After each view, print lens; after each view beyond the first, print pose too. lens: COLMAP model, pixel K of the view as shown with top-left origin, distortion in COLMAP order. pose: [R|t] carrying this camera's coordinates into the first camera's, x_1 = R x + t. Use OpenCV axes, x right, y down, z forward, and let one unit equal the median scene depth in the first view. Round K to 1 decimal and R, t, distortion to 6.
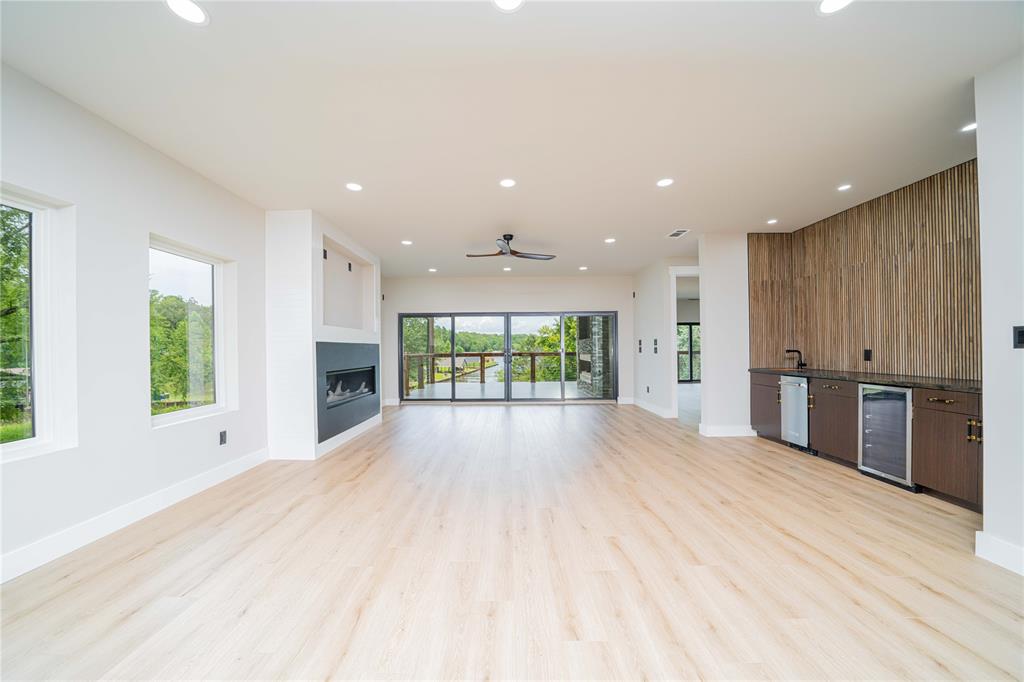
lens RADIAL K [[343.5, 0, 512.0], [0, 343.5, 341.0], [0, 0, 1]] dist [-0.000703, -0.000051]
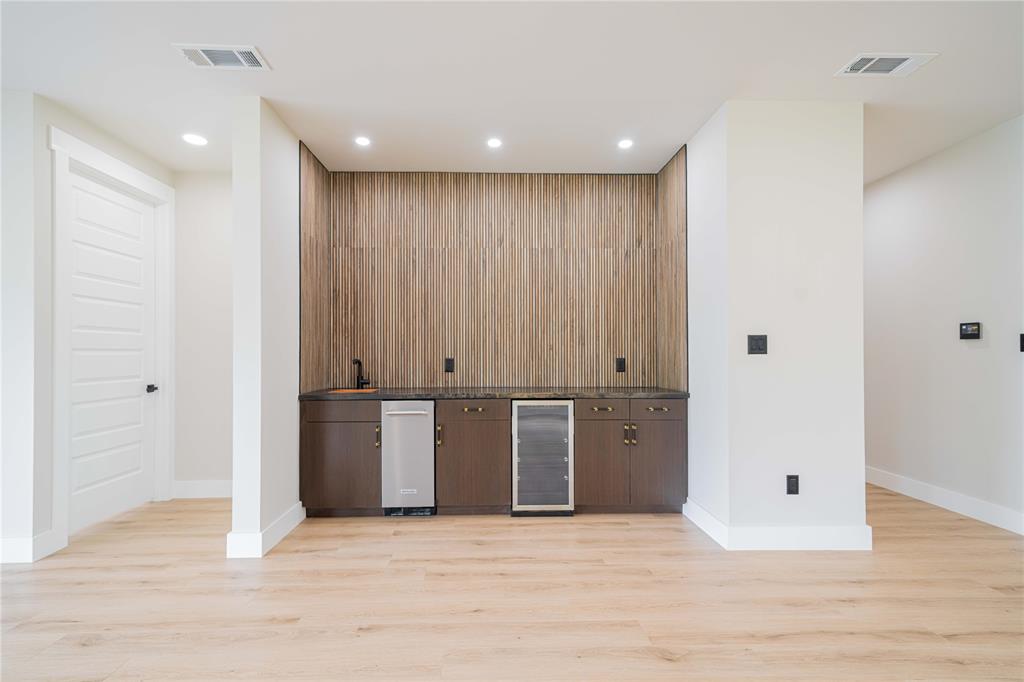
lens RADIAL K [[480.6, 0, 509.7], [0, 480.6, 348.4], [0, 0, 1]] dist [0.018133, -0.000124]
pose [[-0.006377, 0.020847, 0.999762, -0.082903], [-0.017035, 0.999635, -0.020953, 0.026399], [-0.999835, -0.017165, -0.006020, 0.969333]]
